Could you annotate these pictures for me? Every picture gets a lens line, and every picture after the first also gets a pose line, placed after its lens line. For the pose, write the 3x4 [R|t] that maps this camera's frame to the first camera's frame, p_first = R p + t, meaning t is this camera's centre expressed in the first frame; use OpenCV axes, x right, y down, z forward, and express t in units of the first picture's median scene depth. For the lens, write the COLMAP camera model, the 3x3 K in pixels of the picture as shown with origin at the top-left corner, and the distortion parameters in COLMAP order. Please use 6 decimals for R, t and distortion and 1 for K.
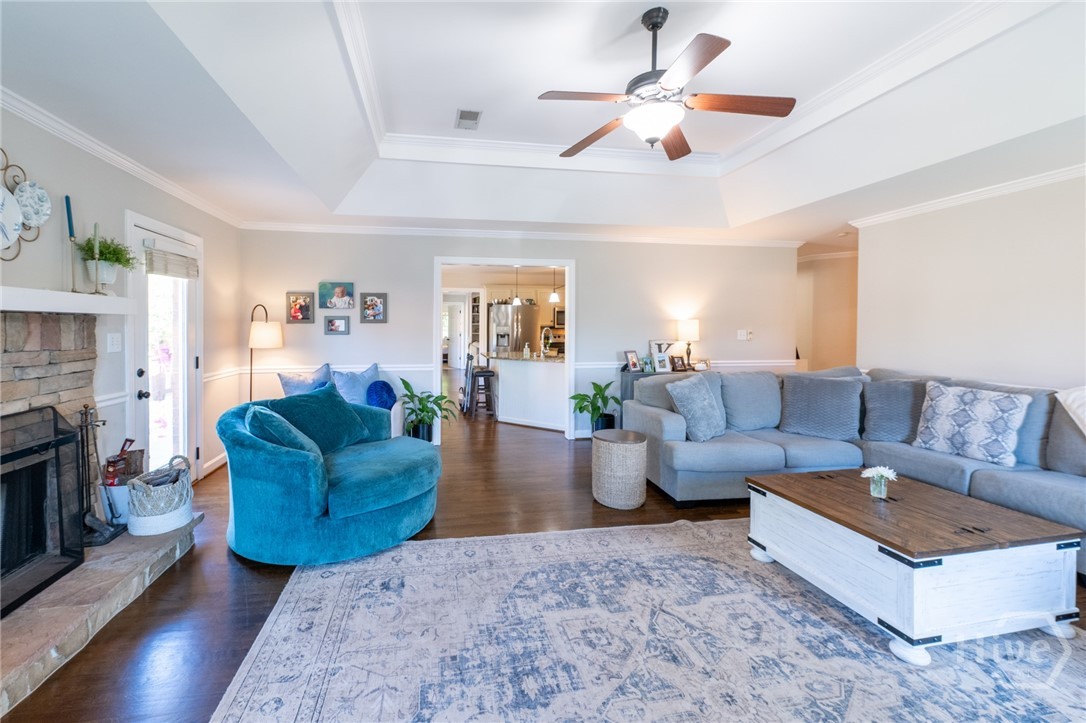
lens RADIAL K [[445.3, 0, 503.4], [0, 445.3, 331.0], [0, 0, 1]] dist [0.000387, -0.000880]
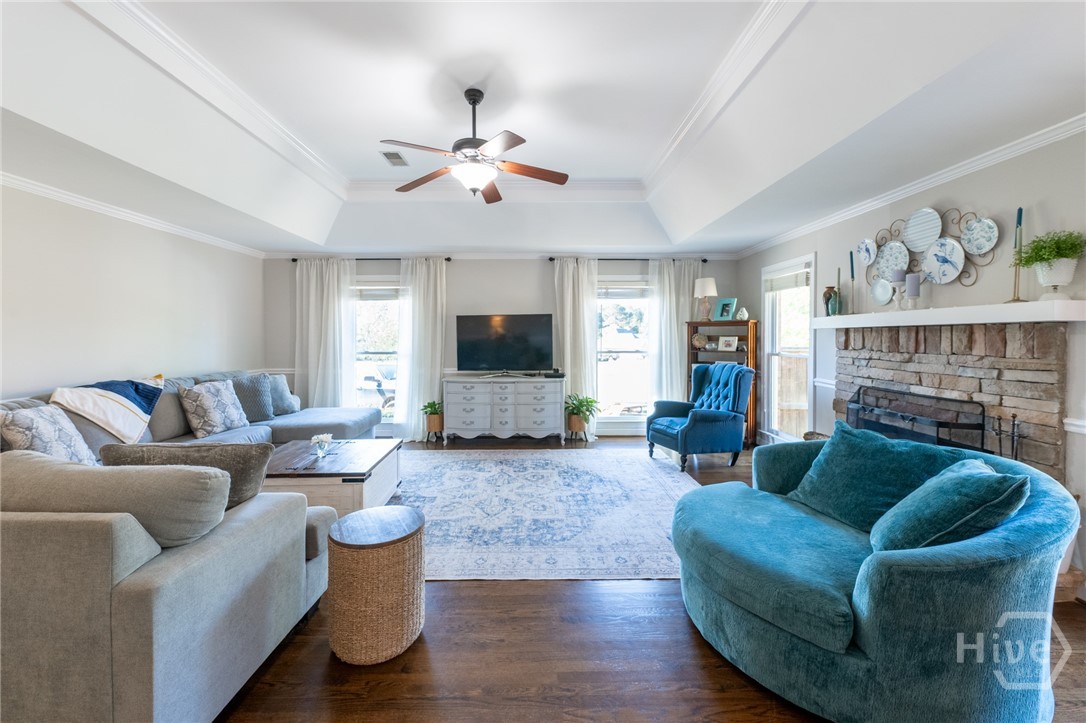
lens RADIAL K [[445.3, 0, 540.0], [0, 445.3, 345.0], [0, 0, 1]] dist [0.000387, -0.000880]
pose [[-0.989818, -0.004127, 0.142277, -0.041611], [-0.000919, 0.999744, 0.022602, -0.010840], [-0.142334, 0.022241, -0.989569, 2.345806]]
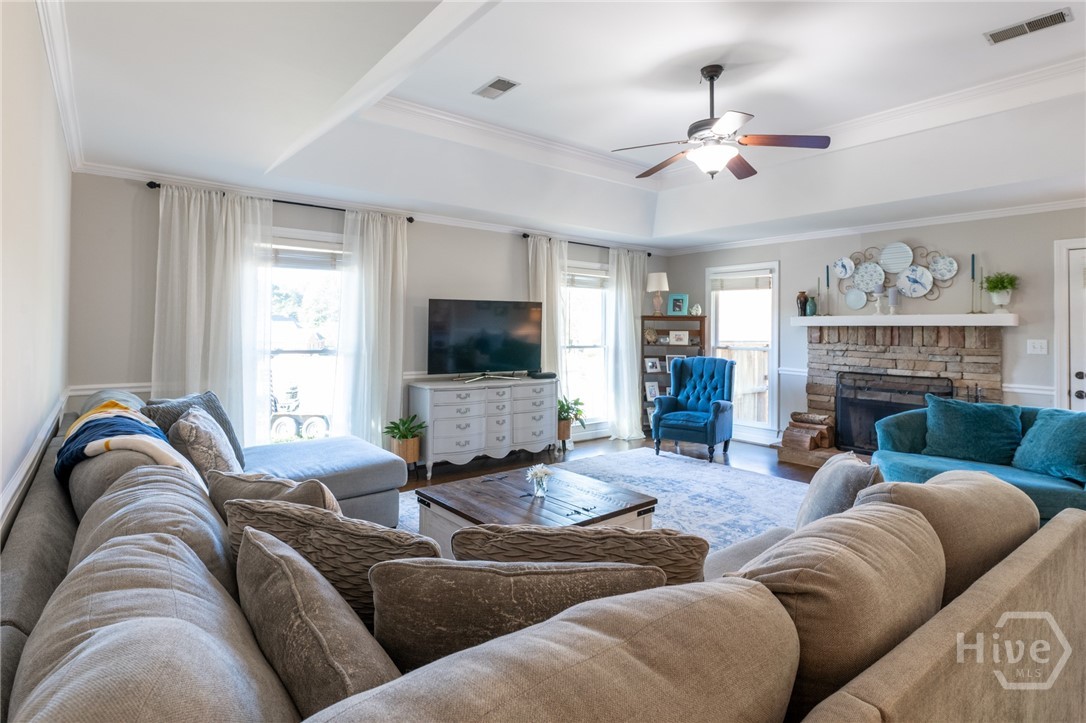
lens RADIAL K [[558.7, 0, 545.8], [0, 558.7, 327.0], [0, 0, 1]] dist [-0.010579, 0.001011]
pose [[-0.868640, -0.014912, -0.495219, 1.499178], [-0.016205, 0.999867, -0.001682, -0.007530], [0.495178, 0.006564, -0.868767, 2.155418]]
